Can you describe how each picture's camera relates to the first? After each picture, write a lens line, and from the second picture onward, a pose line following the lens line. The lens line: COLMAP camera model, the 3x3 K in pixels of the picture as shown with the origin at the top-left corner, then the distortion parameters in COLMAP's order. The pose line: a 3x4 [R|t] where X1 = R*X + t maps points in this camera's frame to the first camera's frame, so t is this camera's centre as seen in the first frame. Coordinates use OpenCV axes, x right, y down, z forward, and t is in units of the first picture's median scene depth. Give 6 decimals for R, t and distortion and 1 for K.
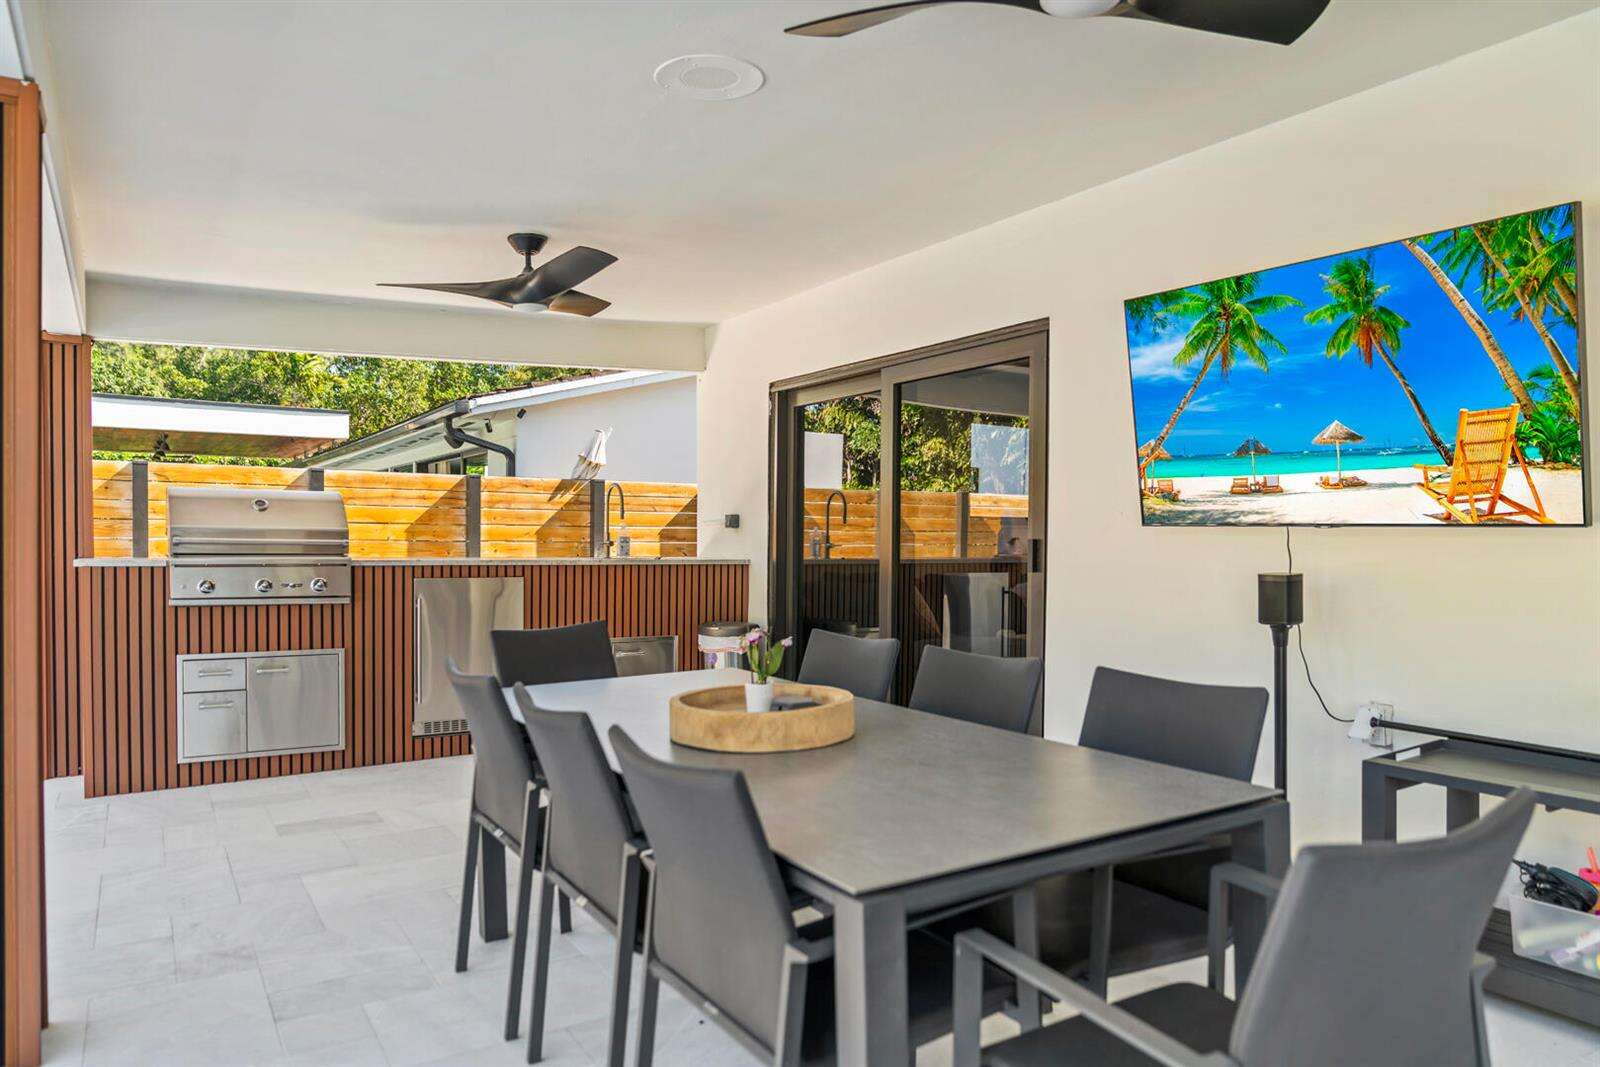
lens RADIAL K [[1103.7, 0, 797.7], [0, 1103.7, 530.7], [0, 0, 1]] dist [-0.028205, -0.000494]
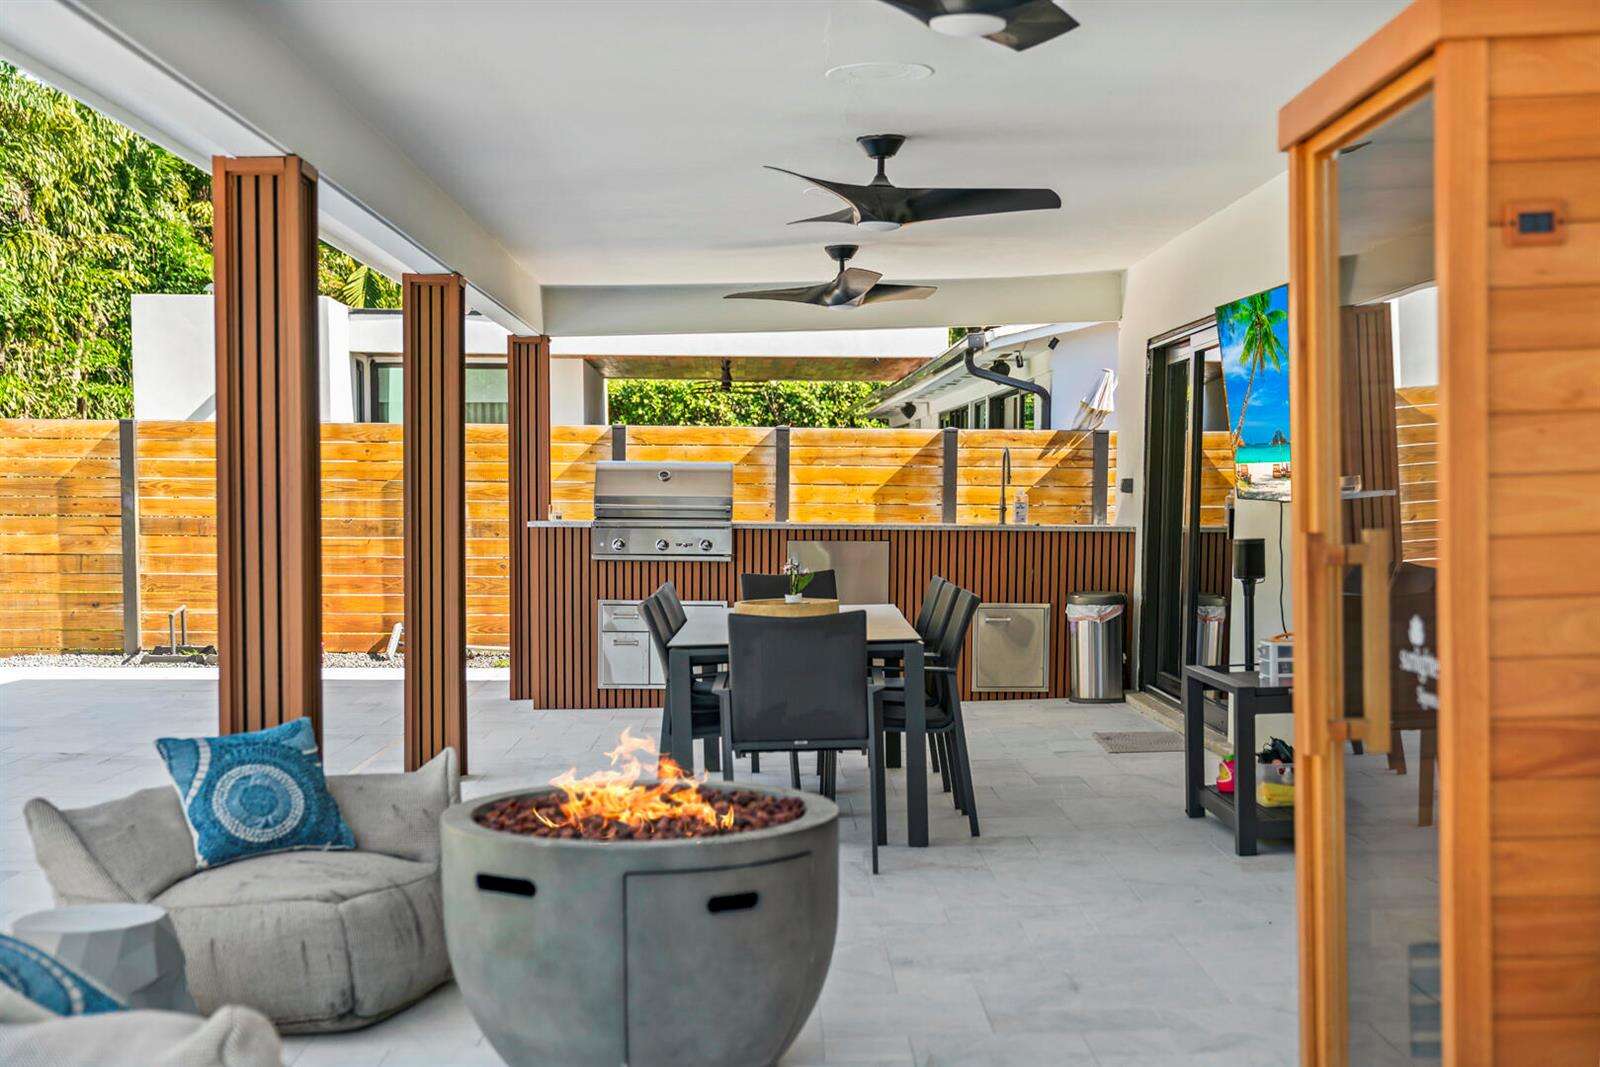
lens RADIAL K [[2033.5, 0, 801.3], [0, 2033.5, 533.7], [0, 0, 1]] dist [0.011109, 0.000000]
pose [[0.863275, 0.010133, -0.504632, 0.487778], [0.004073, 0.999626, 0.027042, -0.013379], [0.504717, -0.025400, 0.862911, -0.533162]]
